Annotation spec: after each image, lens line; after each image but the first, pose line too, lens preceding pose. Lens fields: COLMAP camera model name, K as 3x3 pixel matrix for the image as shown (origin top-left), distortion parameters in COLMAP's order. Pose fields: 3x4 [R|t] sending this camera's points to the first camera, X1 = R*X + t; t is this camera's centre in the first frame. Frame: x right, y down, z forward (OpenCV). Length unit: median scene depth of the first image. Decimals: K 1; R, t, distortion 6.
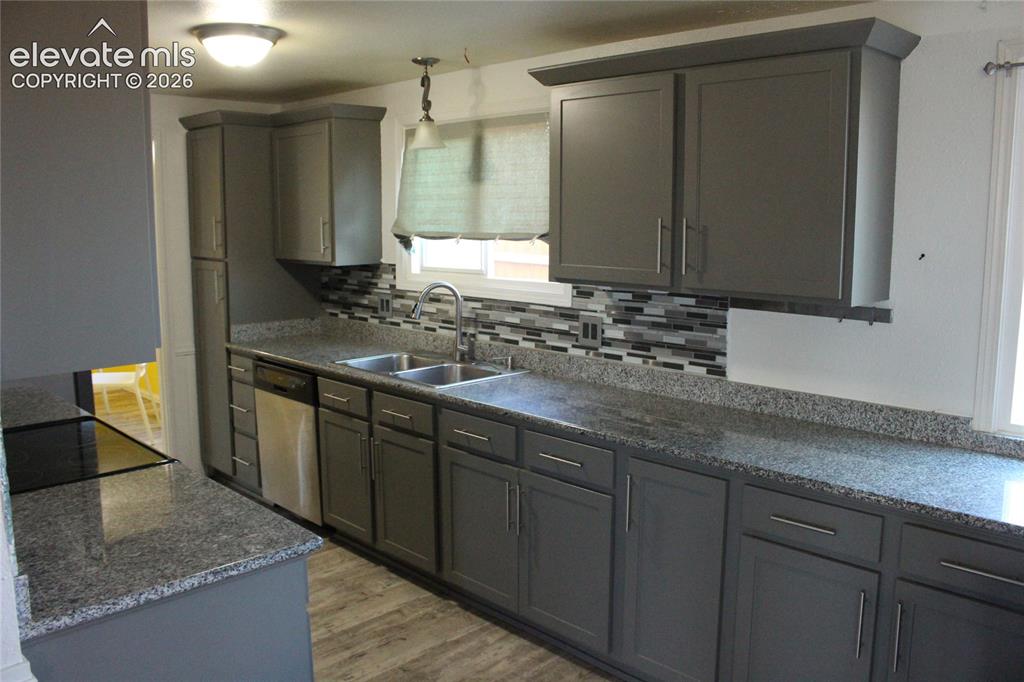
lens RADIAL K [[838.2, 0, 508.6], [0, 838.2, 337.7], [0, 0, 1]] dist [-0.161294, 0.148442]
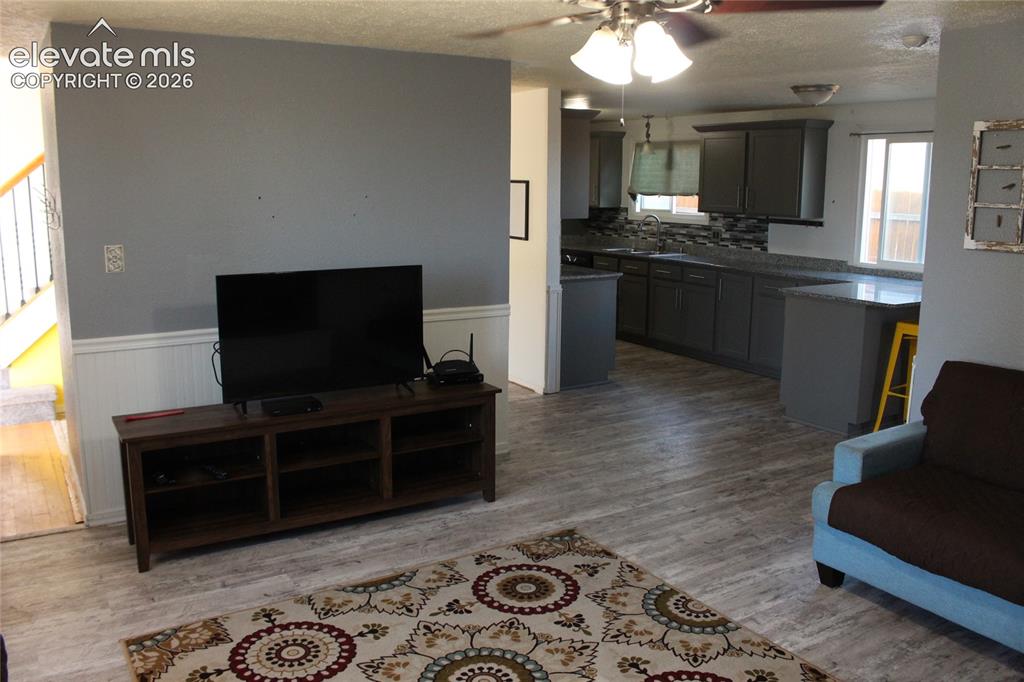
lens RADIAL K [[838.2, 0, 508.6], [0, 838.2, 337.7], [0, 0, 1]] dist [-0.161294, 0.148442]
pose [[0.976178, 0.046166, -0.212003, 0.036038], [-0.038622, 0.998469, 0.039589, 0.207579], [0.213506, -0.030458, 0.976467, -1.381596]]
